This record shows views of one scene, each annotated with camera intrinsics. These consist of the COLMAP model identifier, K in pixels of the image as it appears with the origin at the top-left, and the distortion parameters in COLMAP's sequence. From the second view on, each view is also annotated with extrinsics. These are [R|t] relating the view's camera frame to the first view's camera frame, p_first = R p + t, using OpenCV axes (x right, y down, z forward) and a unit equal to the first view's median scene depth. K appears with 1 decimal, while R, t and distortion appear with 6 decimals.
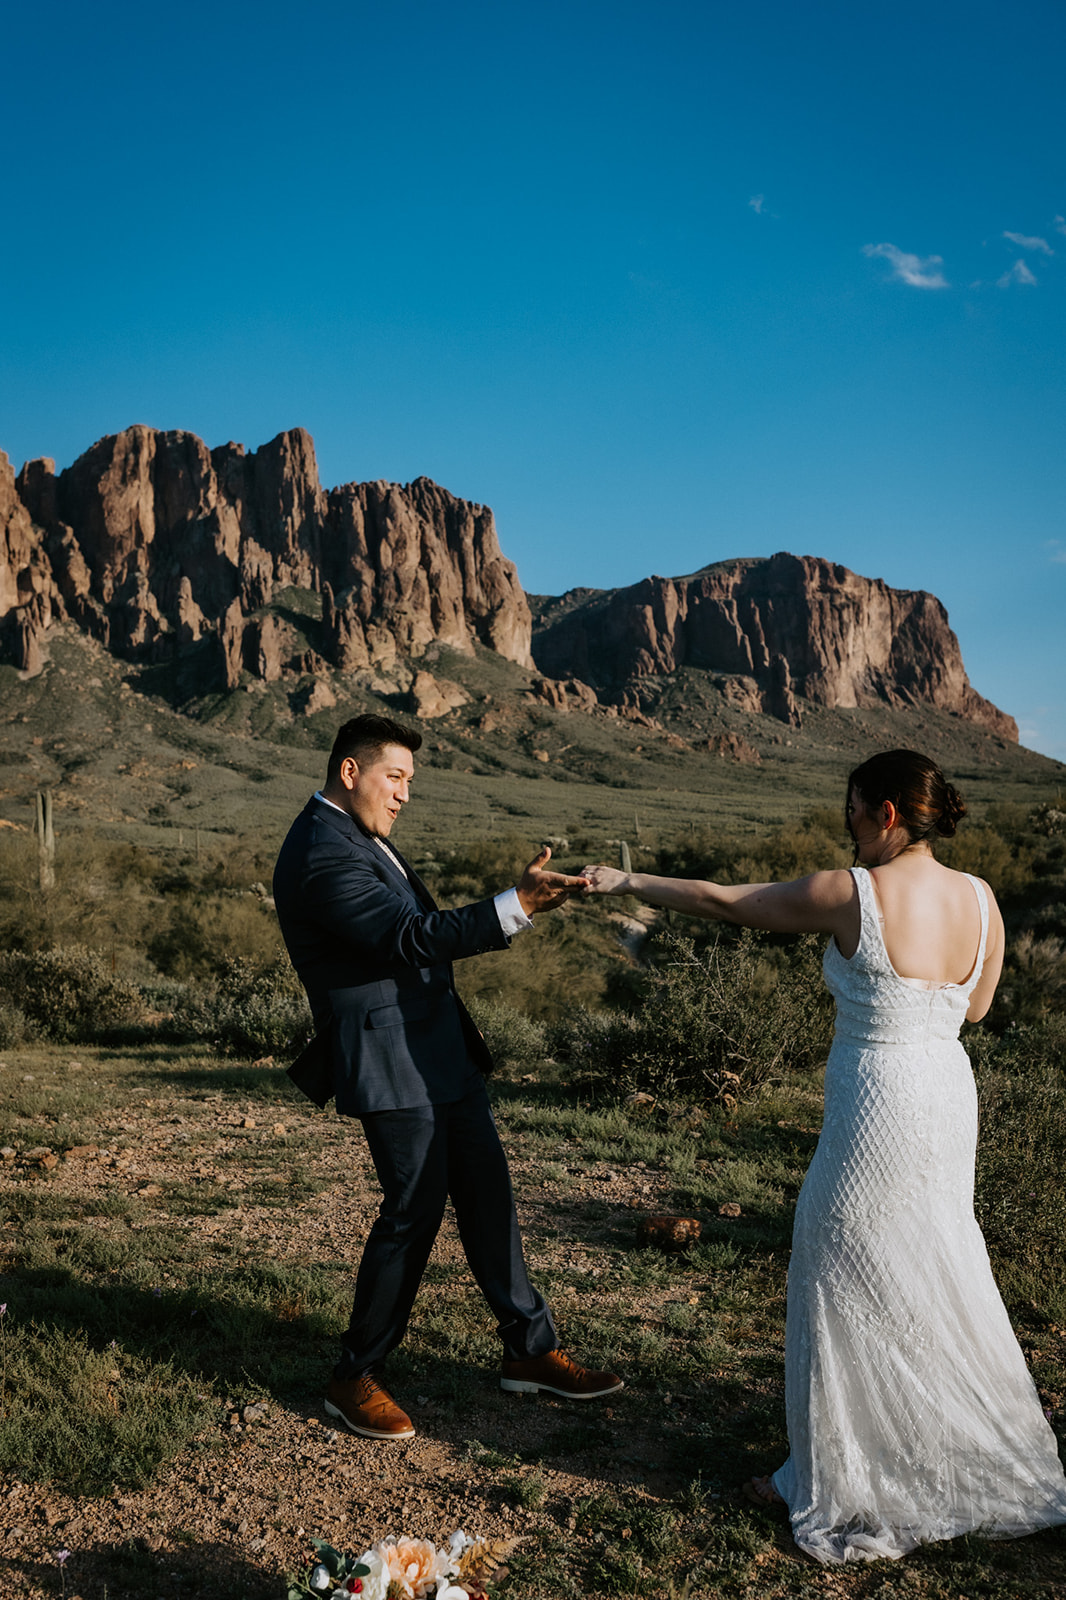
lens RADIAL K [[1515.4, 0, 517.2], [0, 1515.4, 773.0], [0, 0, 1]] dist [0.002404, 0.000000]
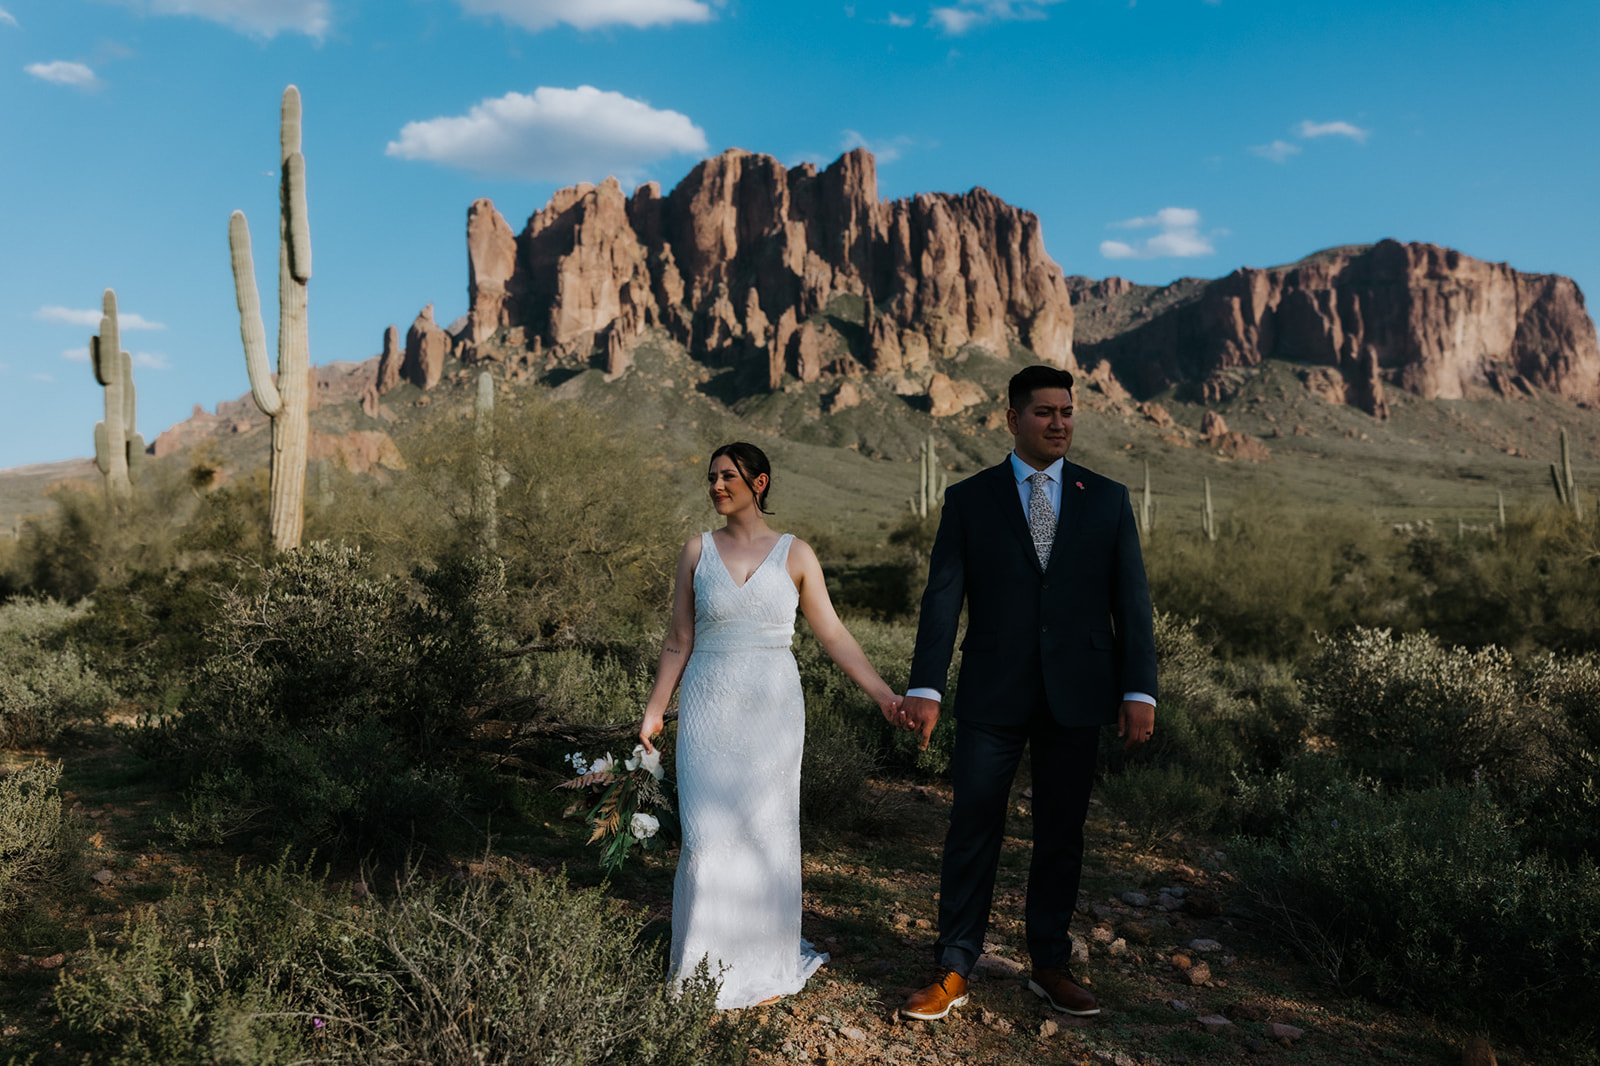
lens RADIAL K [[1515.4, 0, 768.3], [0, 1515.4, 500.8], [0, 0, 1]] dist [0.002404, 0.000000]
pose [[0.956337, 0.020096, -0.291575, 0.119687], [-0.010544, 0.999356, 0.034297, -0.009400], [0.292076, -0.029725, 0.955933, -0.077327]]
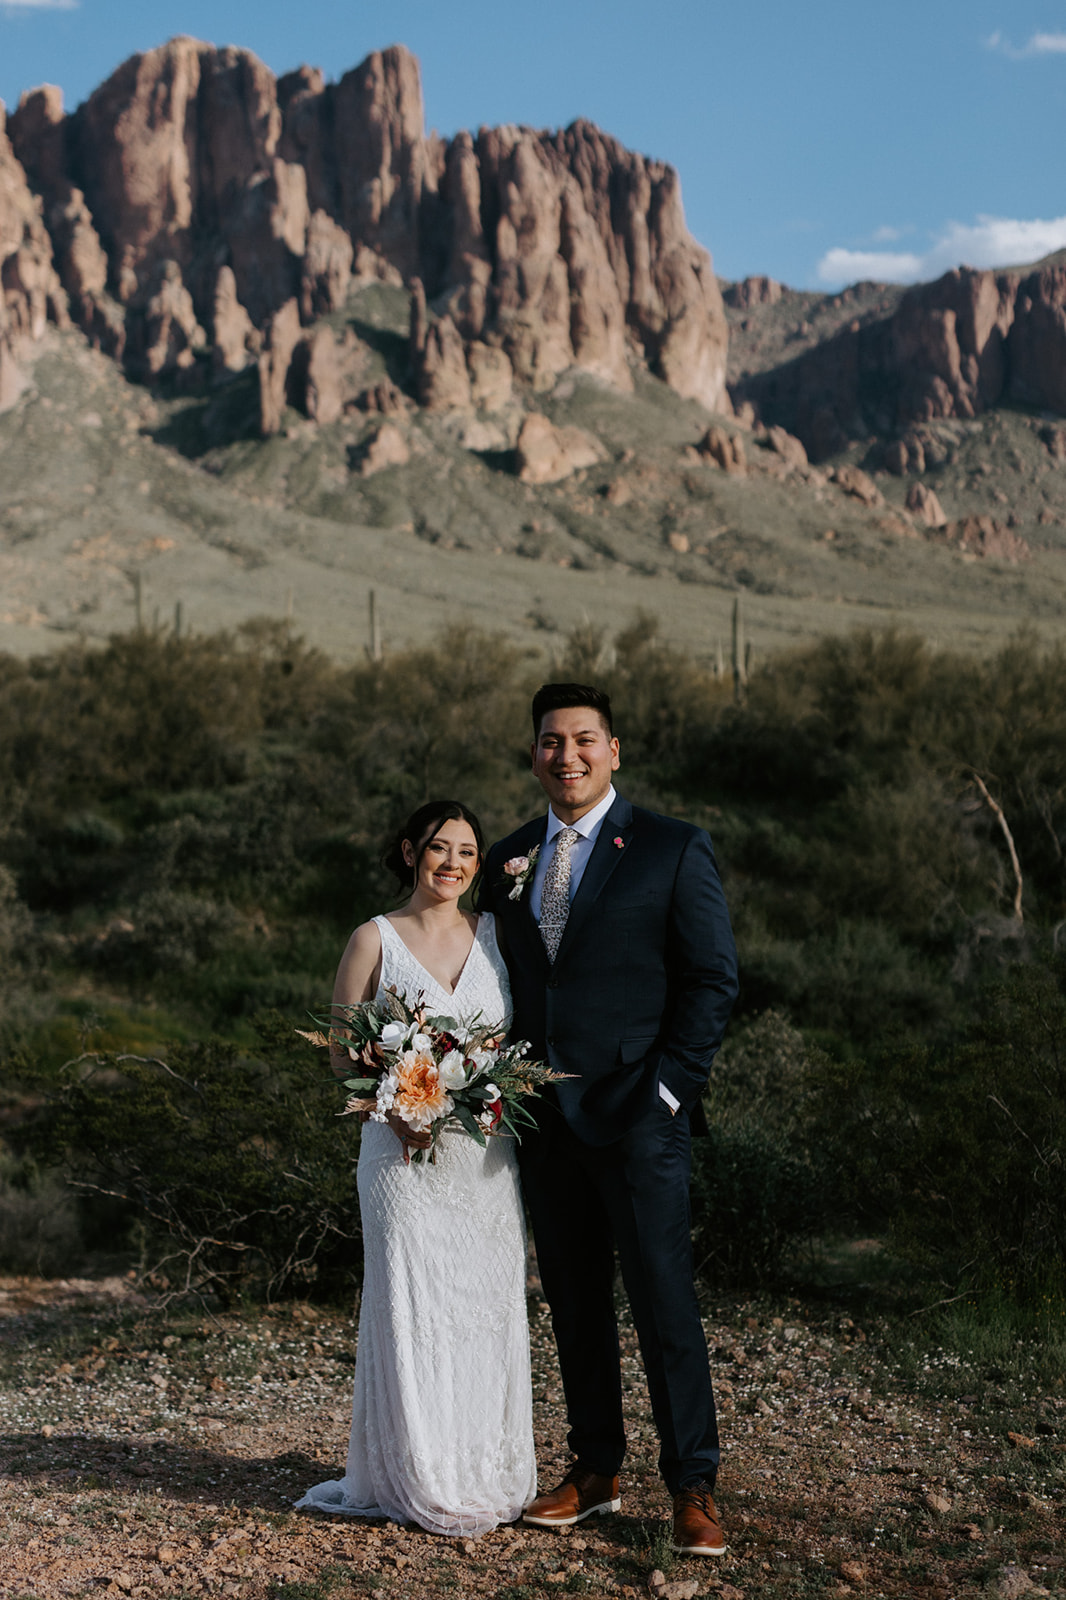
lens RADIAL K [[2290.0, 0, 536.9], [0, 2290.0, 835.2], [0, 0, 1]] dist [0.022161, 0.000000]
pose [[0.989470, 0.045096, -0.137531, 0.078421], [-0.027783, 0.991730, 0.125298, -0.006105], [0.142044, -0.120157, 0.982540, -0.052195]]
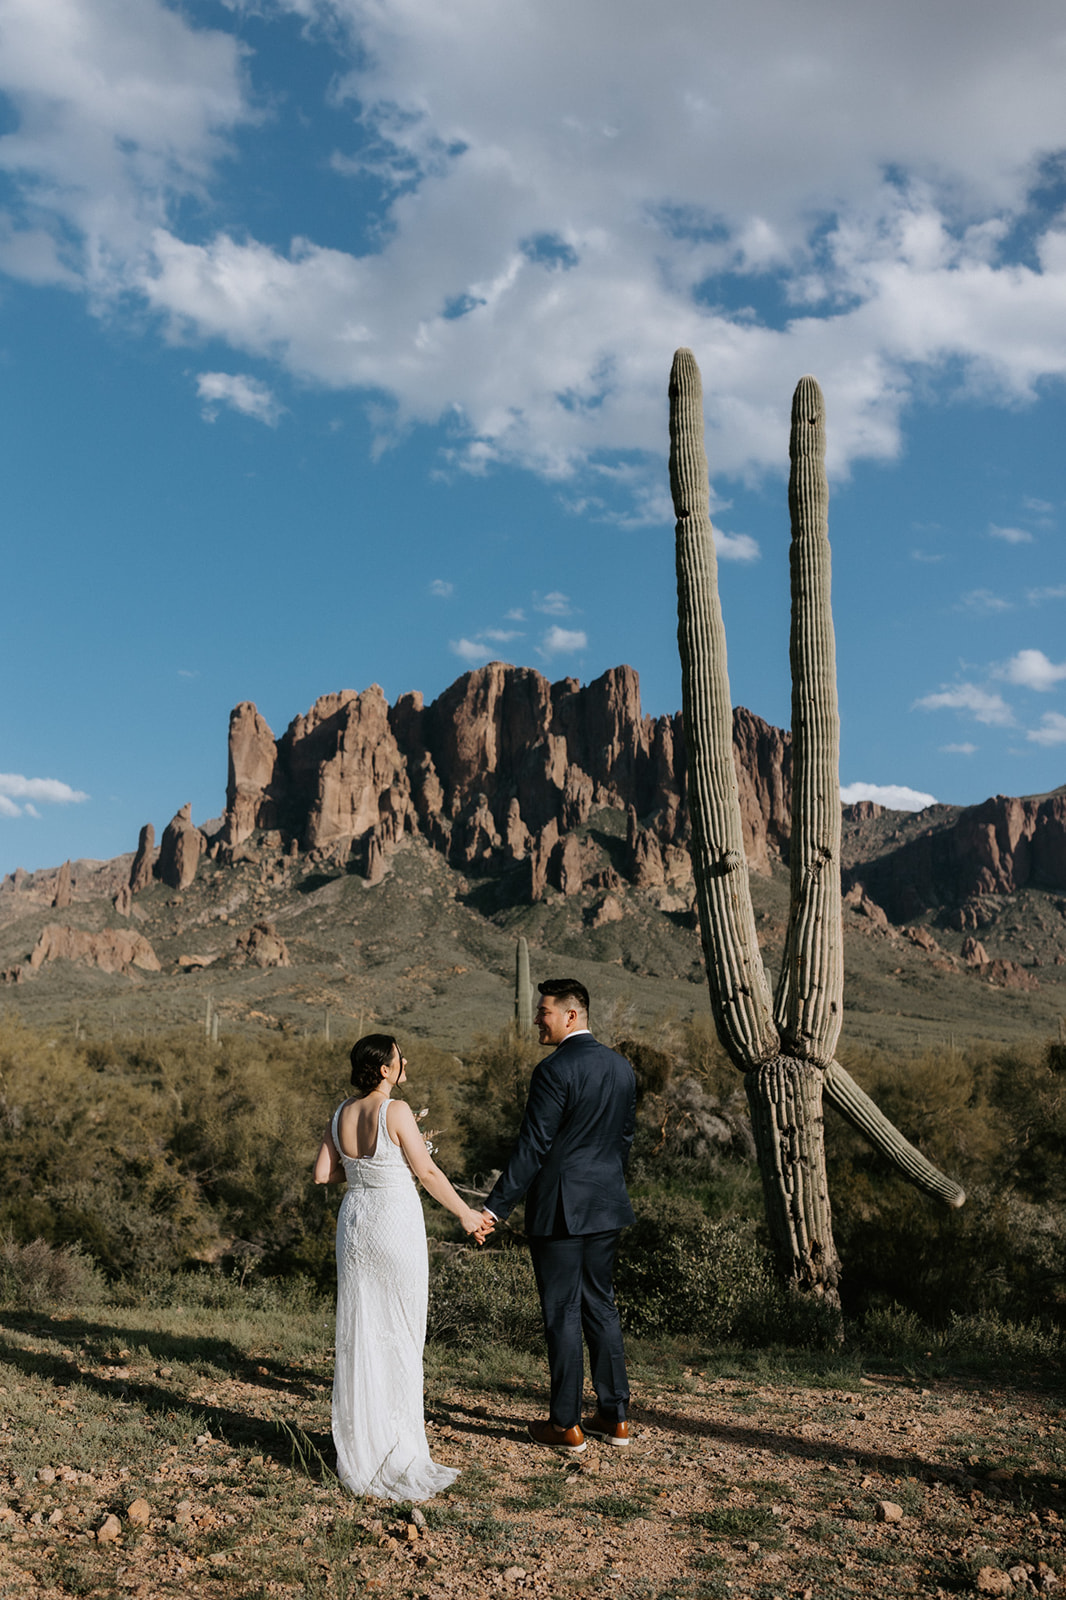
lens RADIAL K [[1515.4, 0, 516.5], [0, 1515.4, 803.3], [0, 0, 1]] dist [0.002404, 0.000000]
pose [[0.958159, 0.011859, -0.285991, 0.100483], [-0.043453, 0.993588, -0.104379, -0.008228], [0.282919, 0.112438, 0.952530, -0.068805]]
